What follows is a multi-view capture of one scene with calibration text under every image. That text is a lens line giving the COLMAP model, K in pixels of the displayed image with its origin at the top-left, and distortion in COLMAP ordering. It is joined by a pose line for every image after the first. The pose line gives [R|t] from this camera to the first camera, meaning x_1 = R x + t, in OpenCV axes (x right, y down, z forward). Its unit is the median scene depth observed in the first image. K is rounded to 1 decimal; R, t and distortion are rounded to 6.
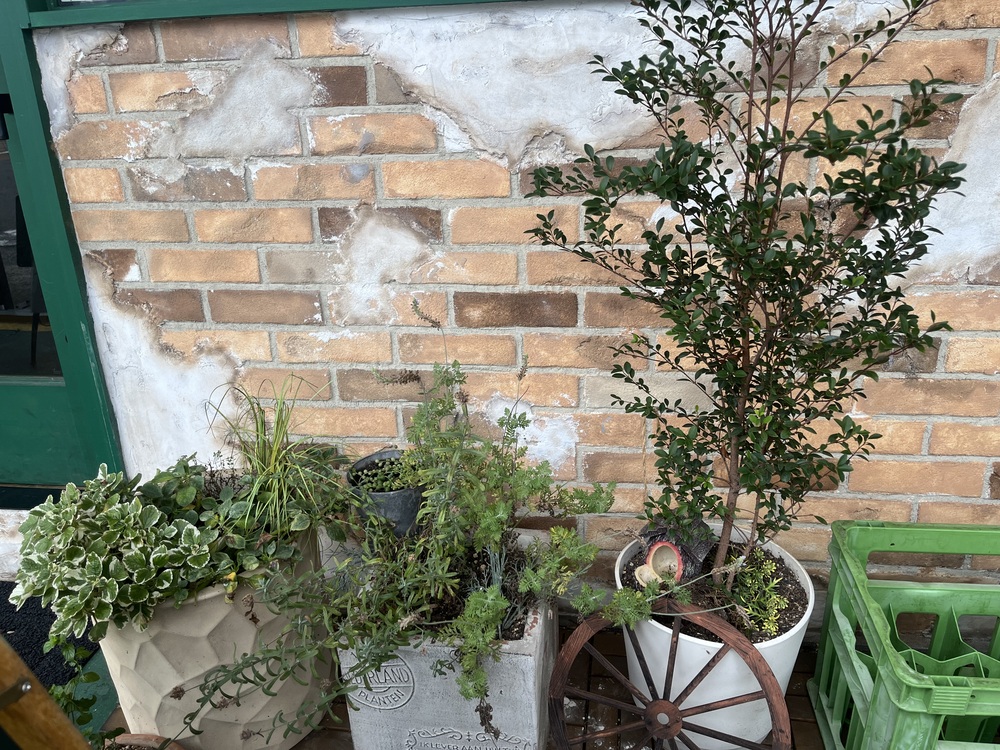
lens RADIAL K [[766.4, 0, 500.6], [0, 766.4, 377.3], [0, 0, 1]] dist [0.063170, -0.087856]
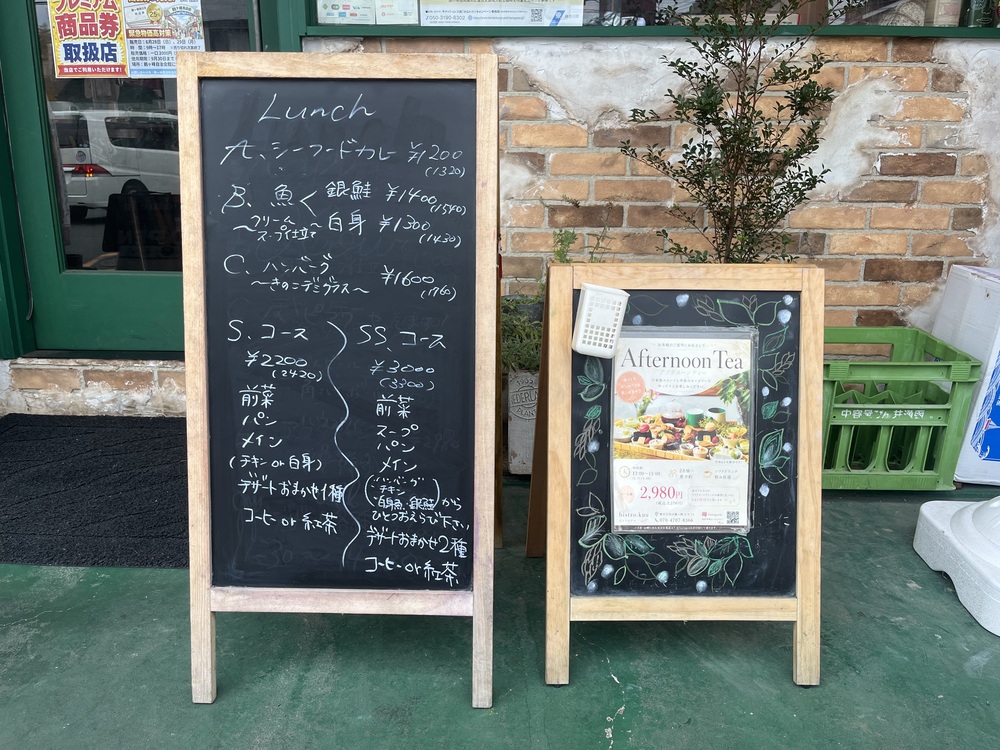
lens RADIAL K [[766.4, 0, 493.2], [0, 766.4, 379.8], [0, 0, 1]] dist [0.063170, -0.087856]
pose [[0.993492, 0.012407, 0.113228, -0.380719], [-0.001061, 0.995015, -0.099719, 0.451303], [-0.113901, 0.098950, 0.988552, -0.625326]]
